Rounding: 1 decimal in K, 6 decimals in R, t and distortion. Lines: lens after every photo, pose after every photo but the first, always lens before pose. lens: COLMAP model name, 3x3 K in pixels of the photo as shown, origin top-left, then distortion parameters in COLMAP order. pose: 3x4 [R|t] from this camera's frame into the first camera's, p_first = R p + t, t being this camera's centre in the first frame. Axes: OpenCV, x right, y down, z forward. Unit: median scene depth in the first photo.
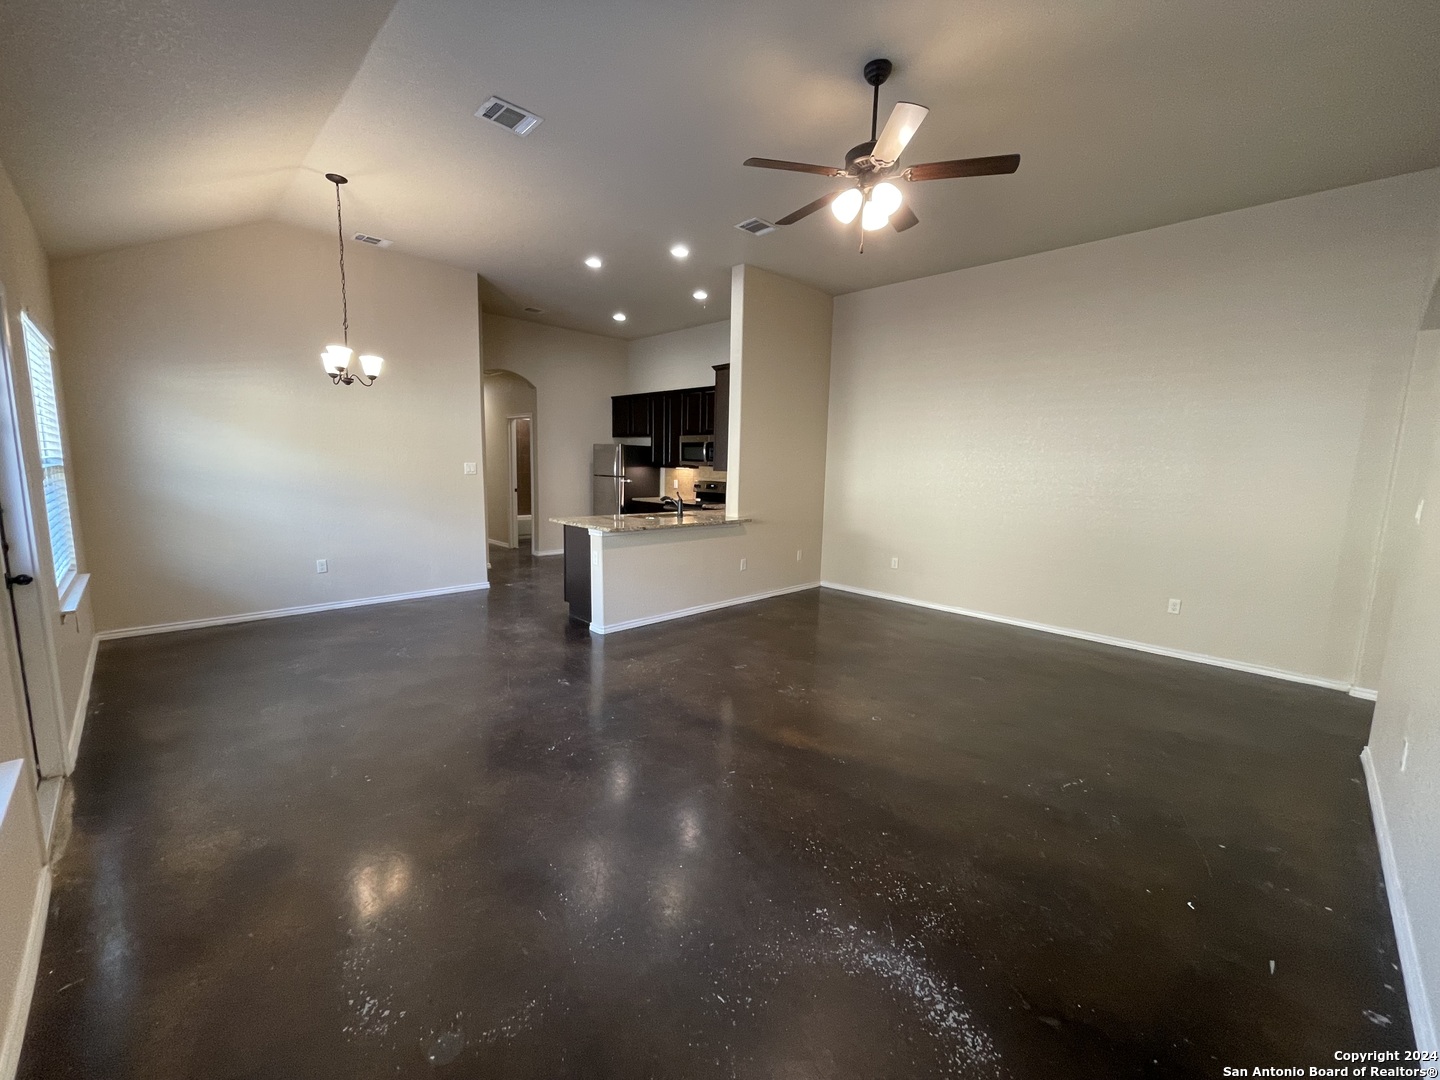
lens RADIAL K [[585.1, 0, 715.5], [0, 585.1, 543.9], [0, 0, 1]] dist [0.001700, -0.000150]
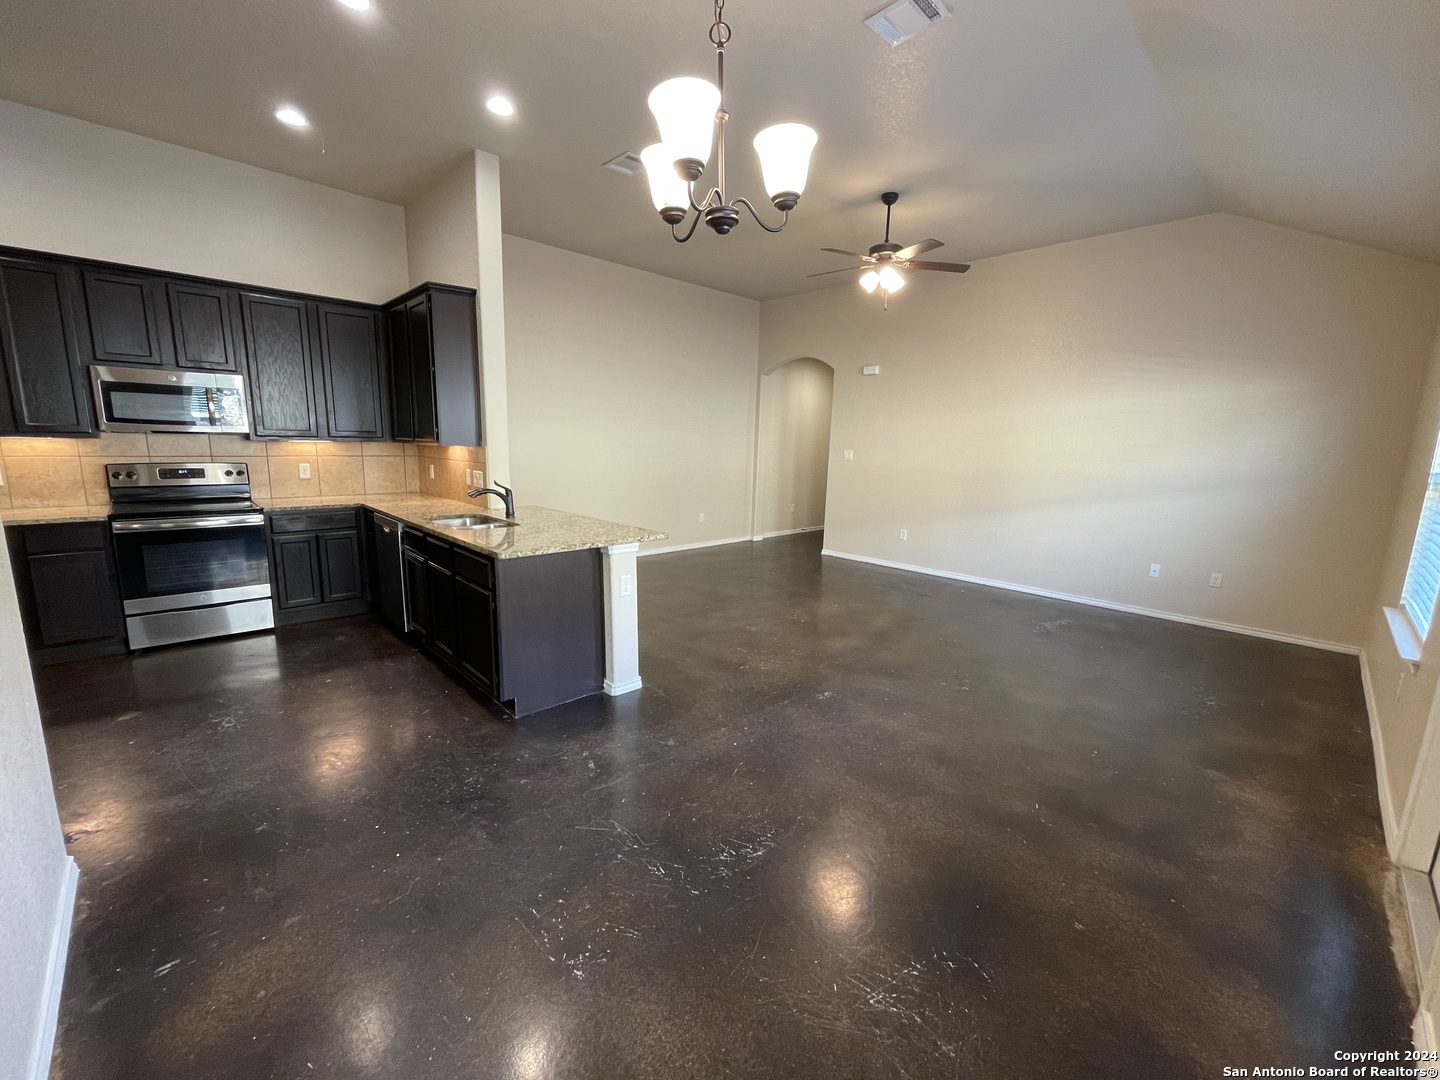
lens RADIAL K [[585.1, 0, 715.9], [0, 585.1, 537.9], [0, 0, 1]] dist [0.001700, -0.000150]
pose [[0.014215, -0.191121, 0.981464, -0.707871], [0.113020, 0.975579, 0.188338, -0.119301], [-0.993491, 0.108248, 0.035468, 0.720313]]
